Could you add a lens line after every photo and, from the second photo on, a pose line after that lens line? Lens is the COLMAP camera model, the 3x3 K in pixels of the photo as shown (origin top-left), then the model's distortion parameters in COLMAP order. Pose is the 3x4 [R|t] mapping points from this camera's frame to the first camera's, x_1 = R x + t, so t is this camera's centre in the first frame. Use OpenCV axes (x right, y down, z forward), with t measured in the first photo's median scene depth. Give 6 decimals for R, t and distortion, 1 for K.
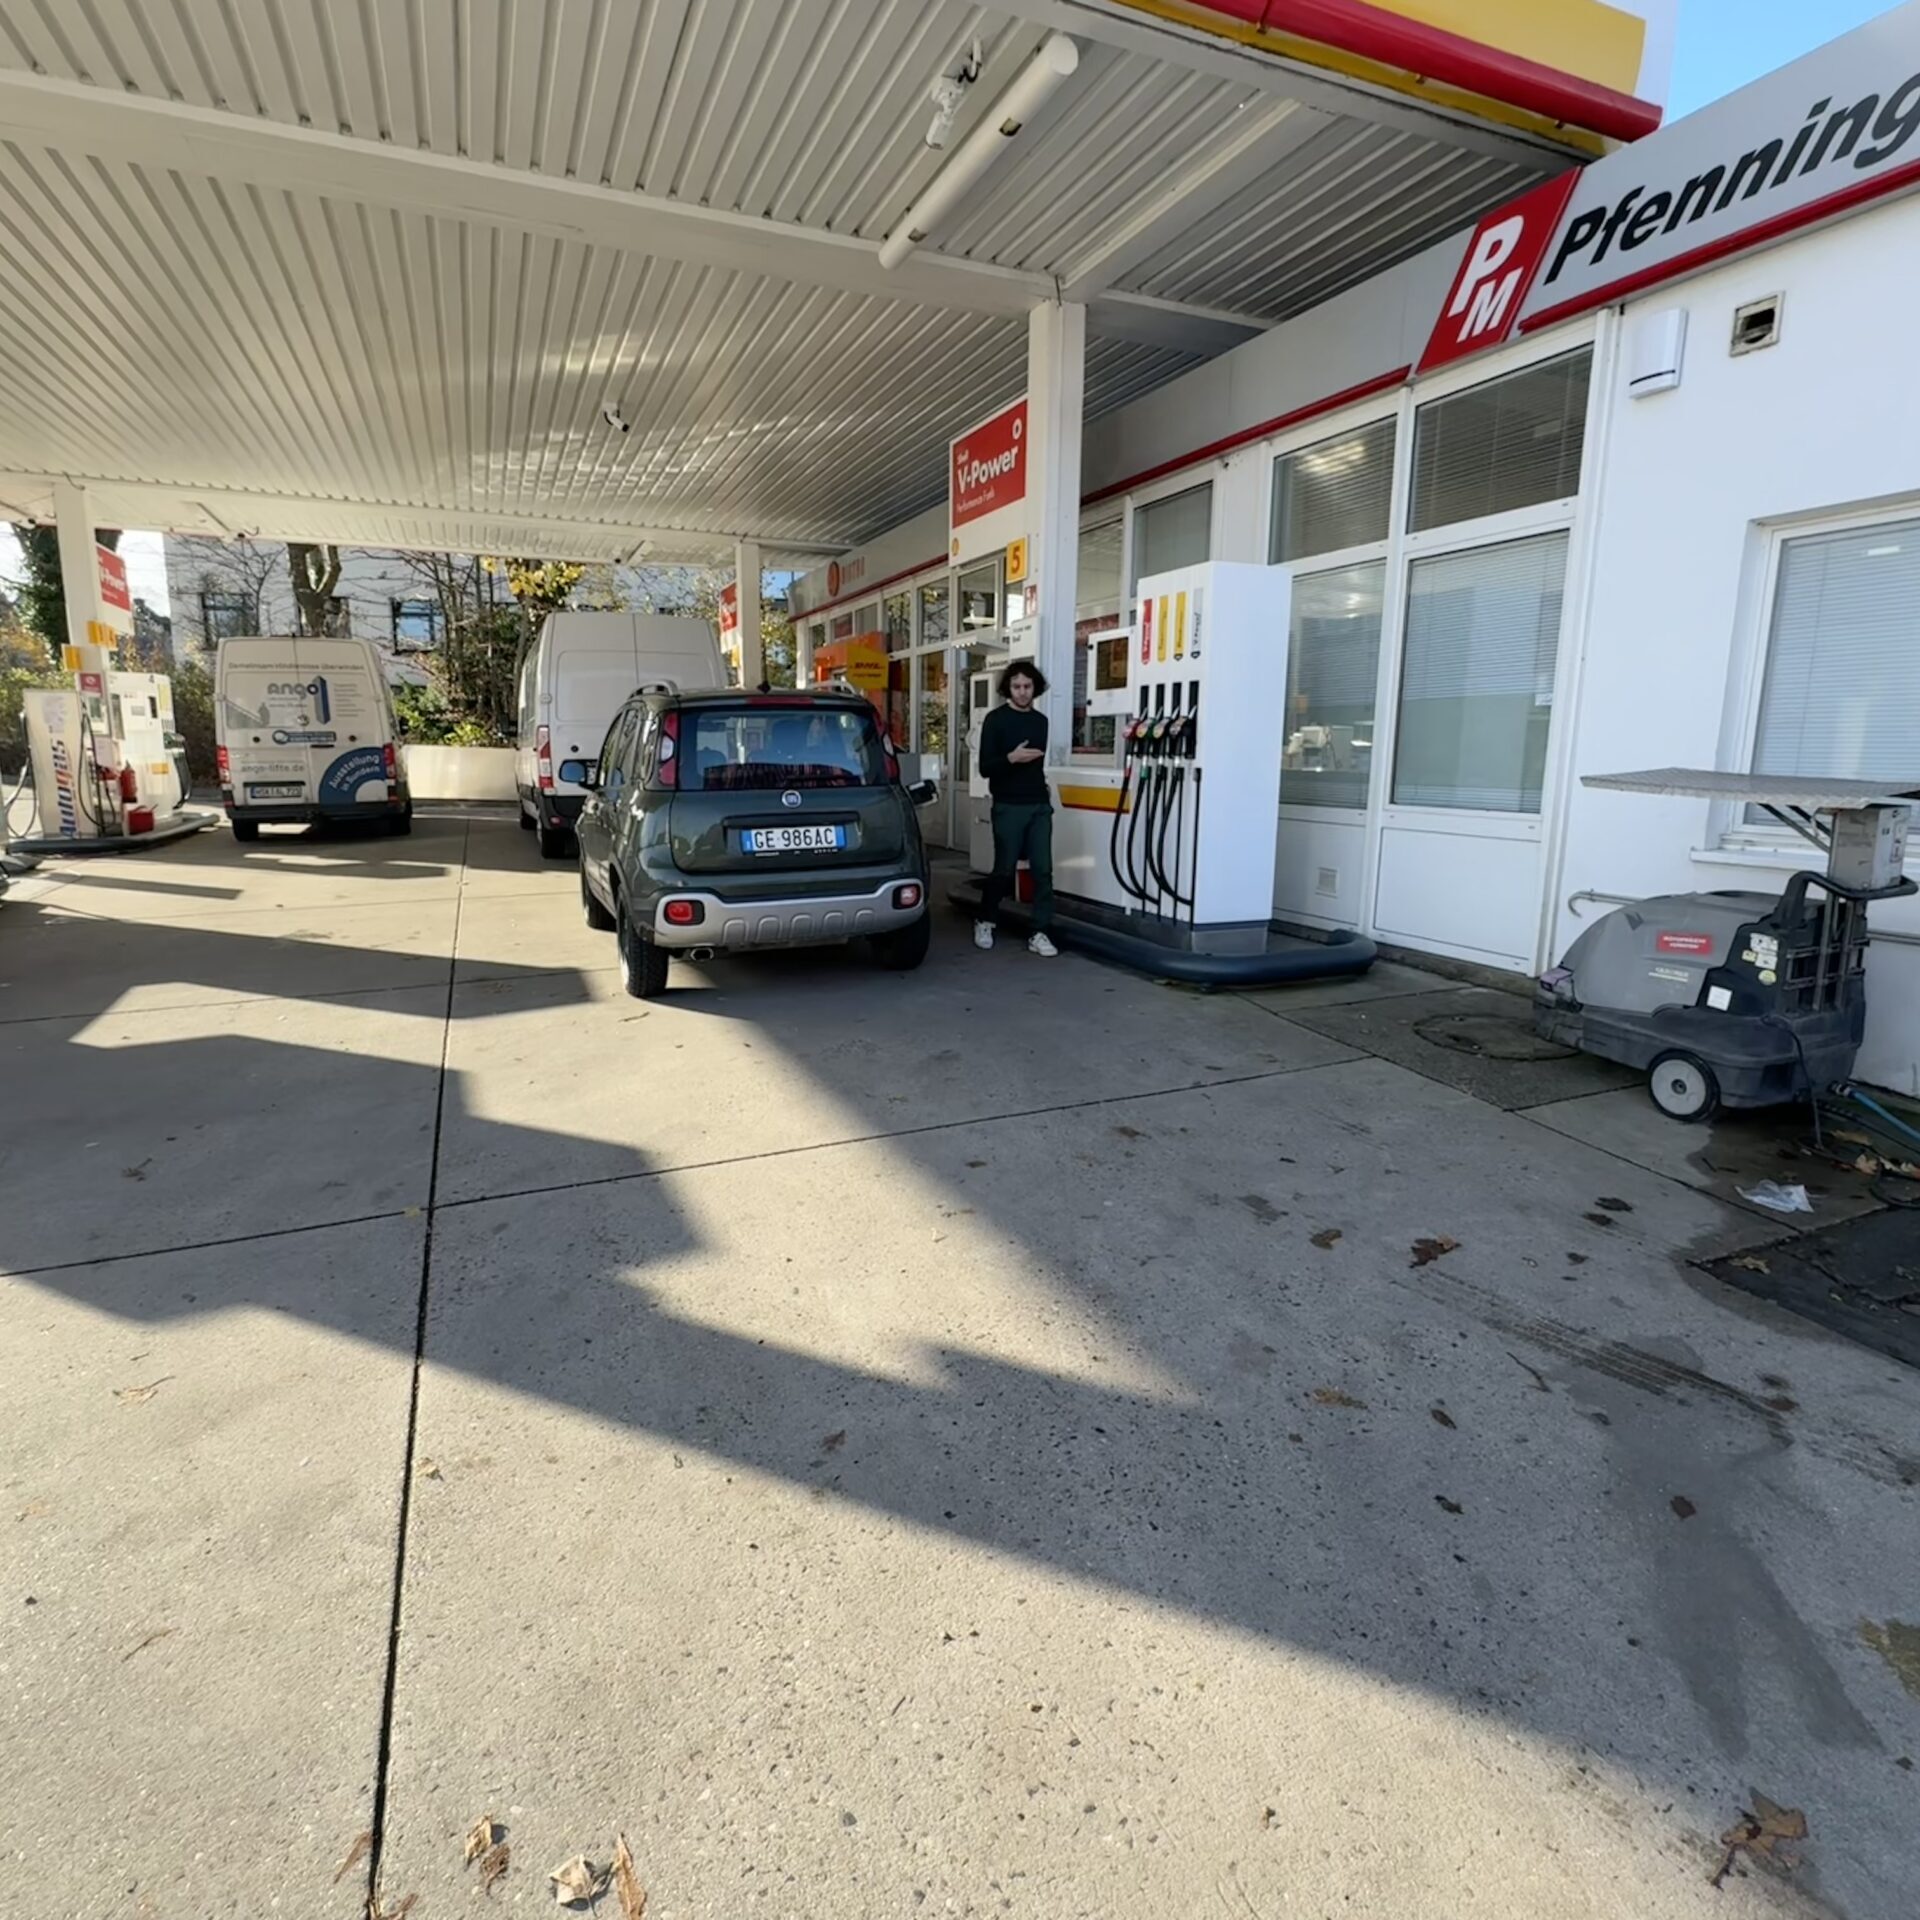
lens RADIAL K [[1100.4, 0, 1064.5], [0, 1100.4, 979.5], [0, 0, 1]] dist [0.002071, -0.001913]
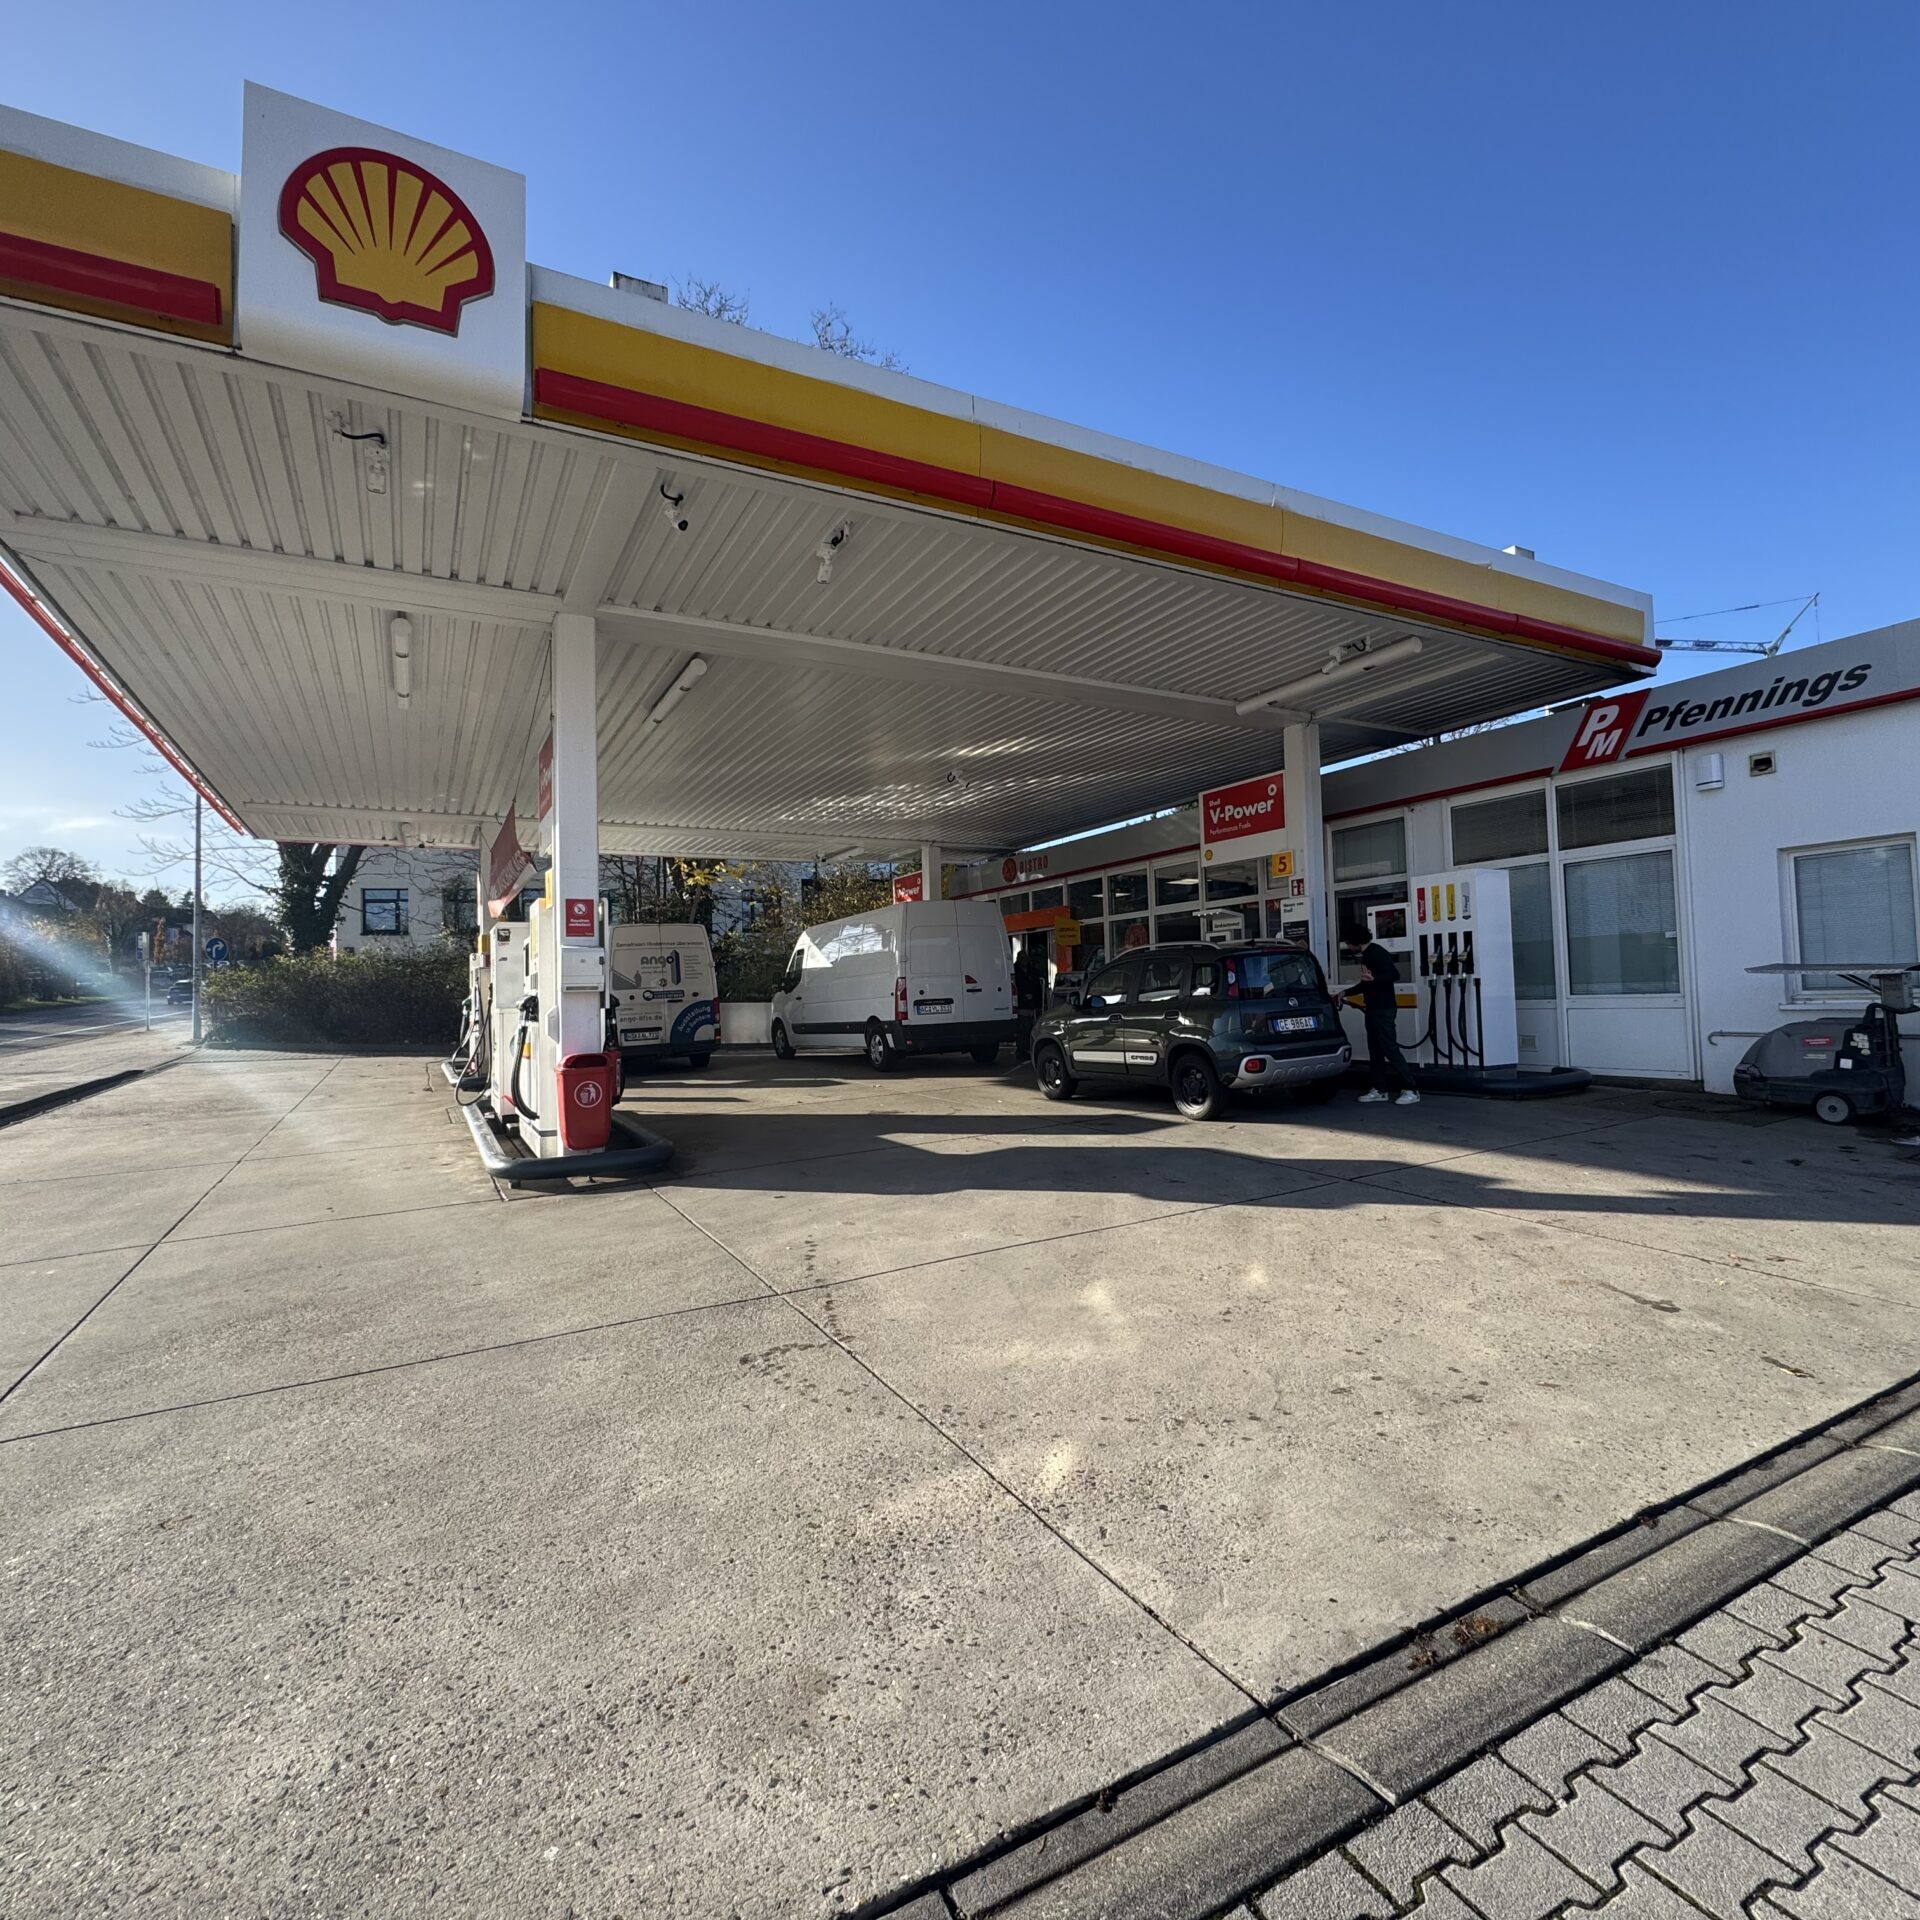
lens RADIAL K [[1100.4, 0, 950.9], [0, 1100.4, 971.4], [0, 0, 1]] dist [0.002071, -0.001913]
pose [[0.993352, -0.037490, 0.108839, -0.995965], [0.061543, 0.971975, -0.226887, 0.160660], [-0.097283, 0.232077, 0.967820, -0.697191]]
